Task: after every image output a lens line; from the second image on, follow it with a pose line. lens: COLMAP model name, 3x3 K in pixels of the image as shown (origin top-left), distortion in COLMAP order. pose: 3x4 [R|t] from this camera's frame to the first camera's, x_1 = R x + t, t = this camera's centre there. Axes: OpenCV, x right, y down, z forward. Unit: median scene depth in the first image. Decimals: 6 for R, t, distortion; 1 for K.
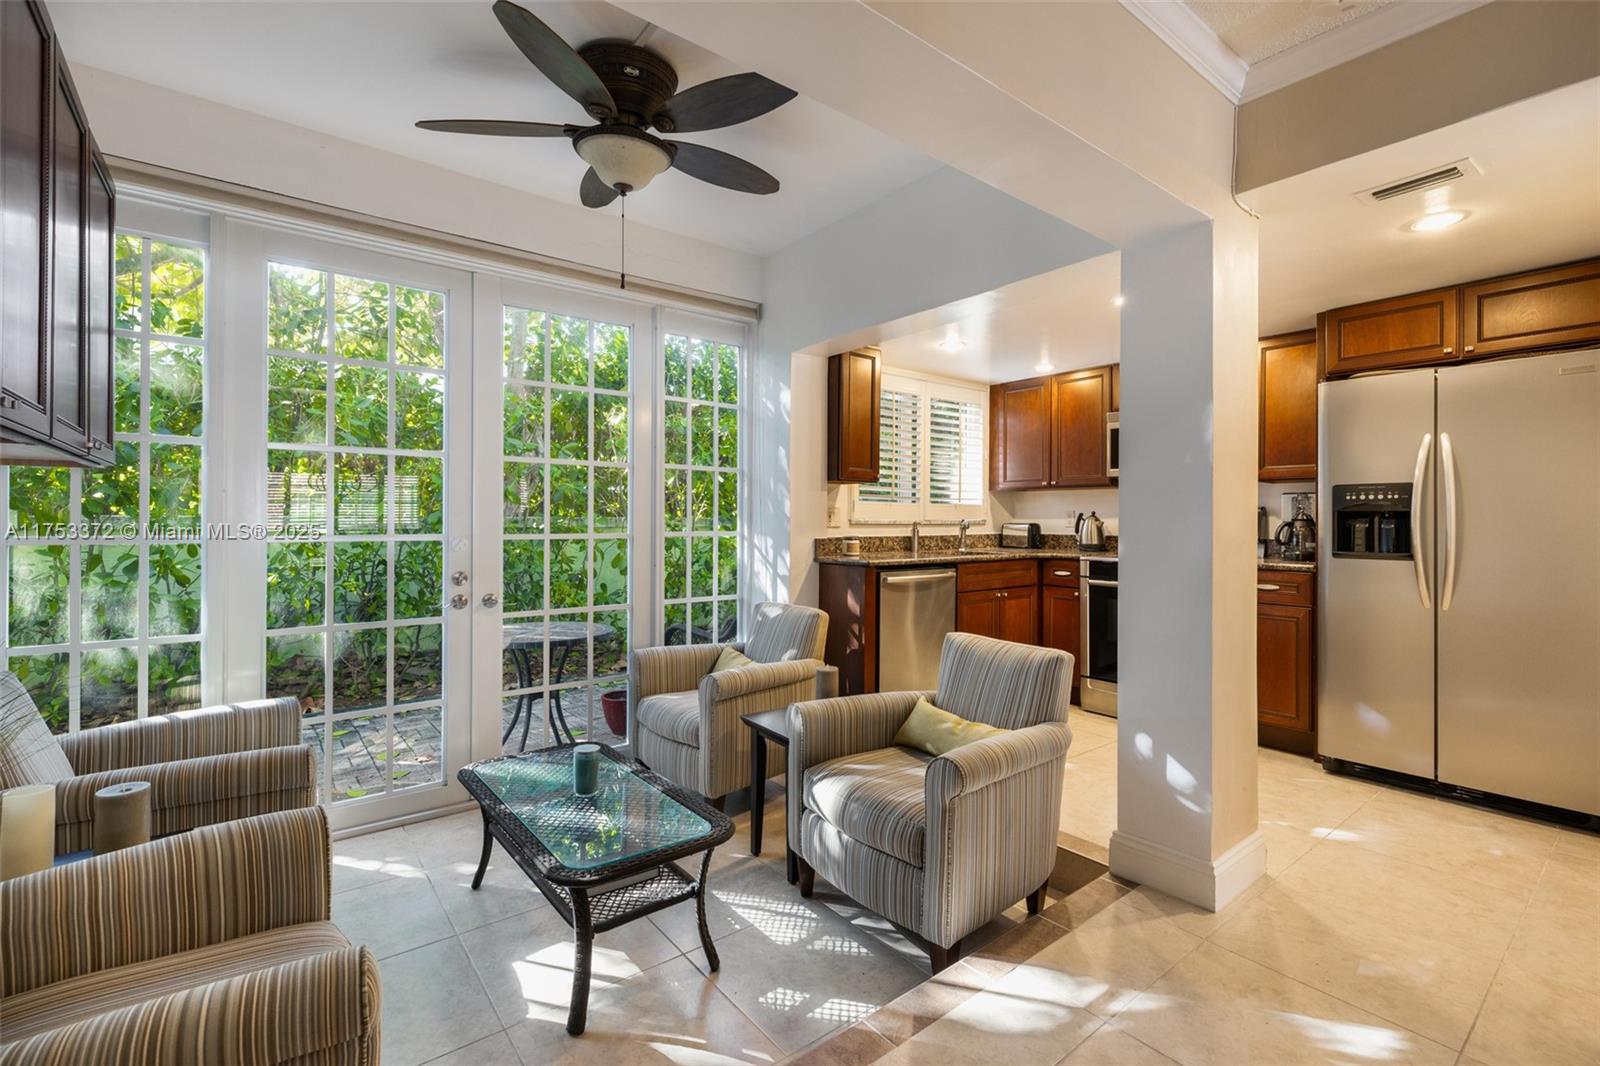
lens RADIAL K [[679.9, 0, 802.0], [0, 679.9, 532.1], [0, 0, 1]] dist [0.000347, -0.000581]
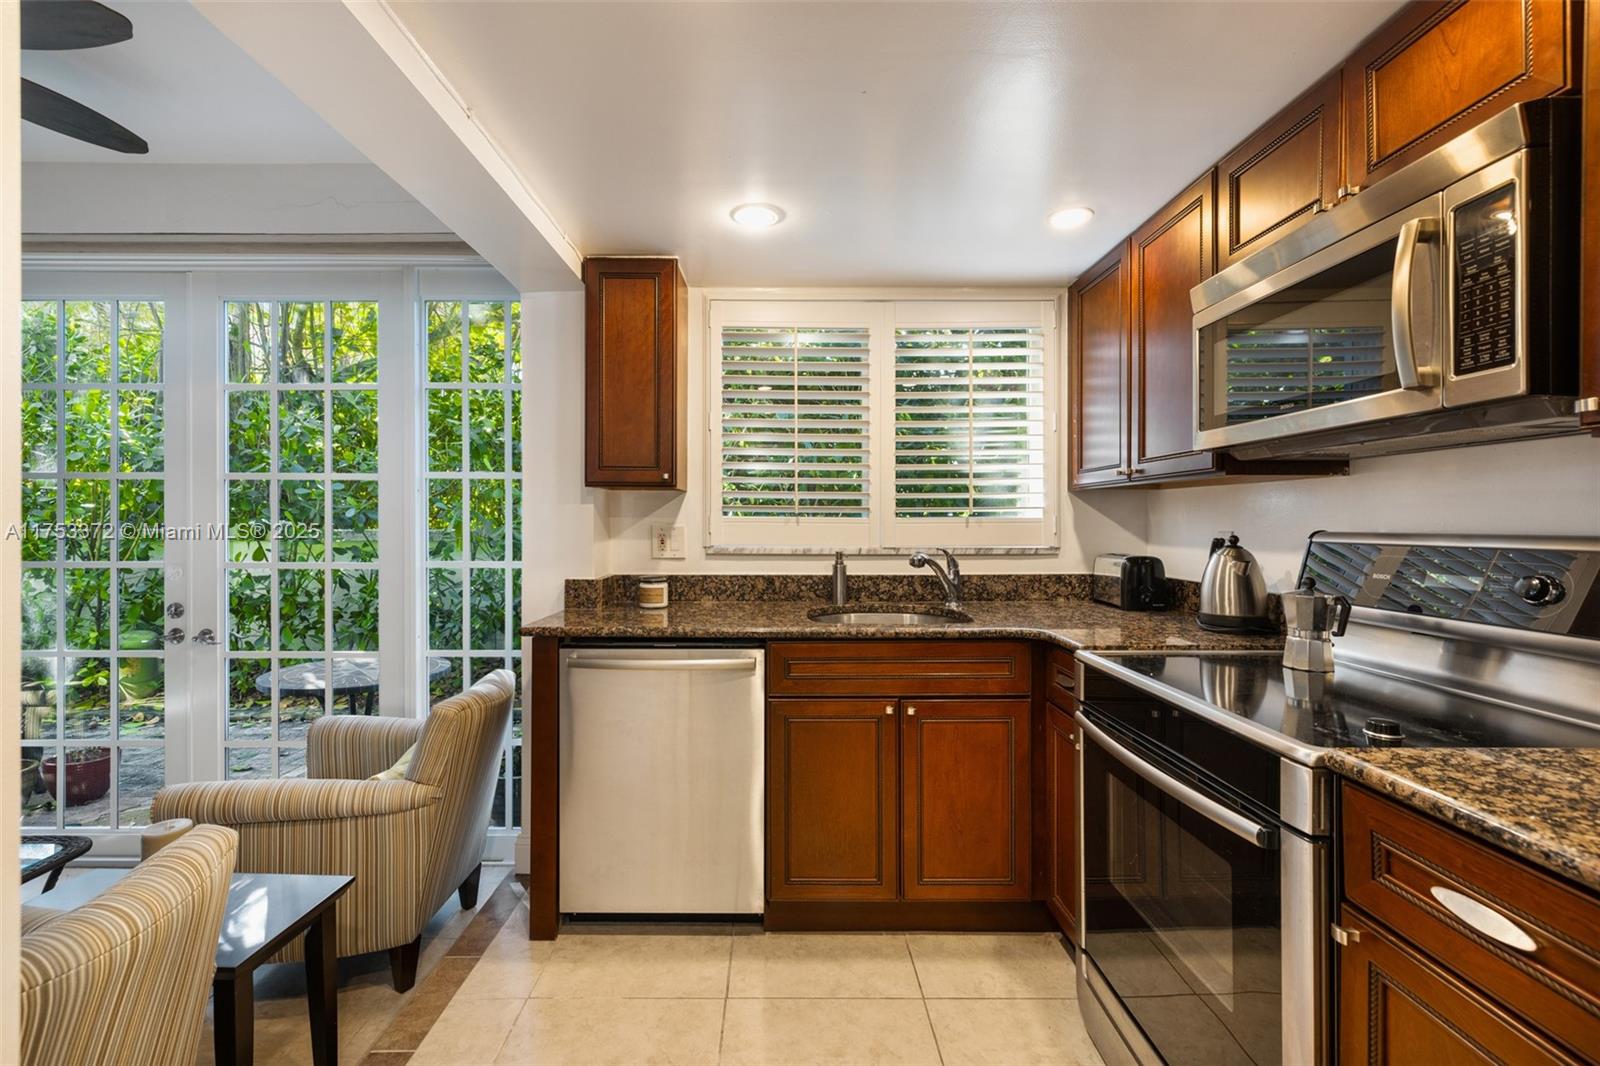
lens RADIAL K [[679.9, 0, 800.0], [0, 679.9, 525.8], [0, 0, 1]] dist [0.000347, -0.000581]
pose [[0.806392, -0.000507, -0.591381, 0.483585], [-0.013453, 0.999725, -0.019202, -0.024920], [0.591228, 0.023440, 0.806164, 0.535878]]
